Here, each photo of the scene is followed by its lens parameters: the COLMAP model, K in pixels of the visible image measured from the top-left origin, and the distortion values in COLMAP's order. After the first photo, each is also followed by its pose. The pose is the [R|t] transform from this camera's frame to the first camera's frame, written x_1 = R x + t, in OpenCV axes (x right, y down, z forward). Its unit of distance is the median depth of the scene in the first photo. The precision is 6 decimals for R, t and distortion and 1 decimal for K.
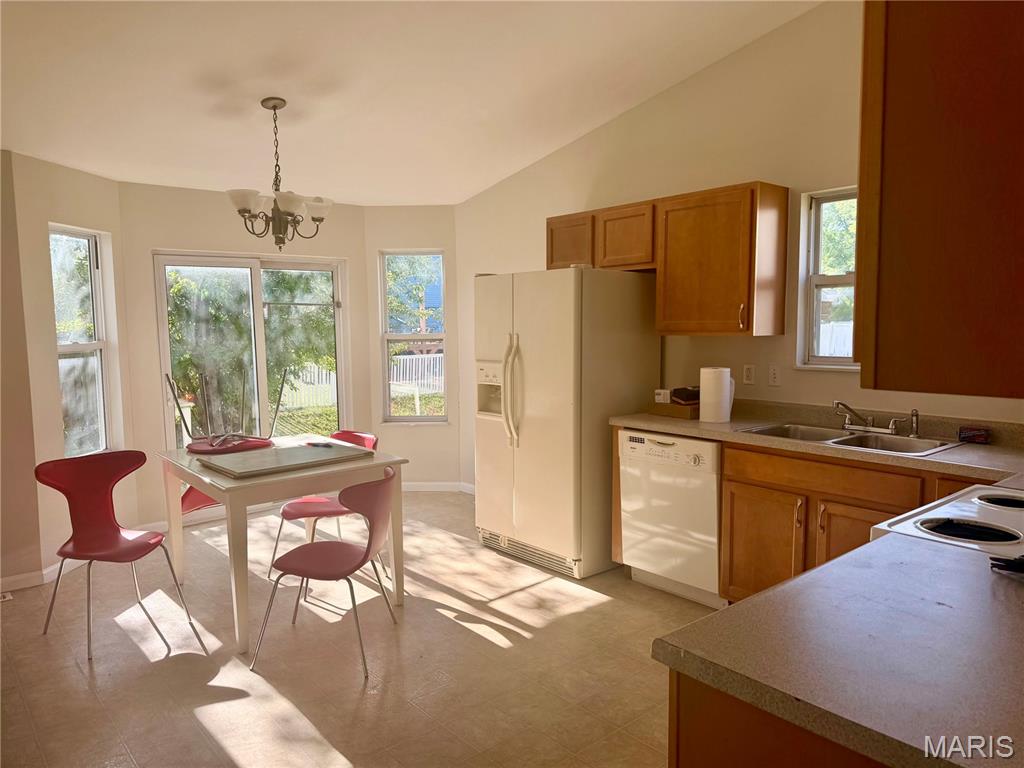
lens RADIAL K [[701.8, 0, 512.0], [0, 701.8, 384.0], [0, 0, 1]] dist [0.000091, 0.000437]
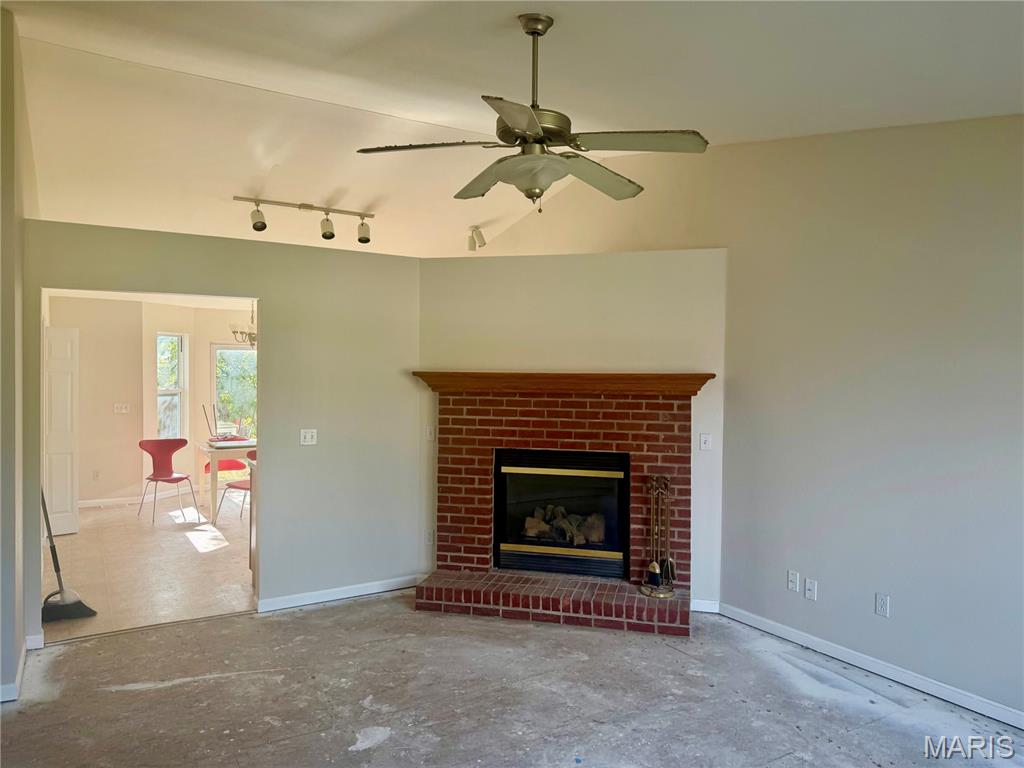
lens RADIAL K [[701.8, 0, 512.0], [0, 701.8, 384.0], [0, 0, 1]] dist [0.000091, 0.000437]
pose [[0.986732, 0.023281, -0.160681, 0.830763], [-0.034844, 0.996972, -0.069522, 0.040770], [0.158576, 0.074199, 0.984555, -1.017884]]
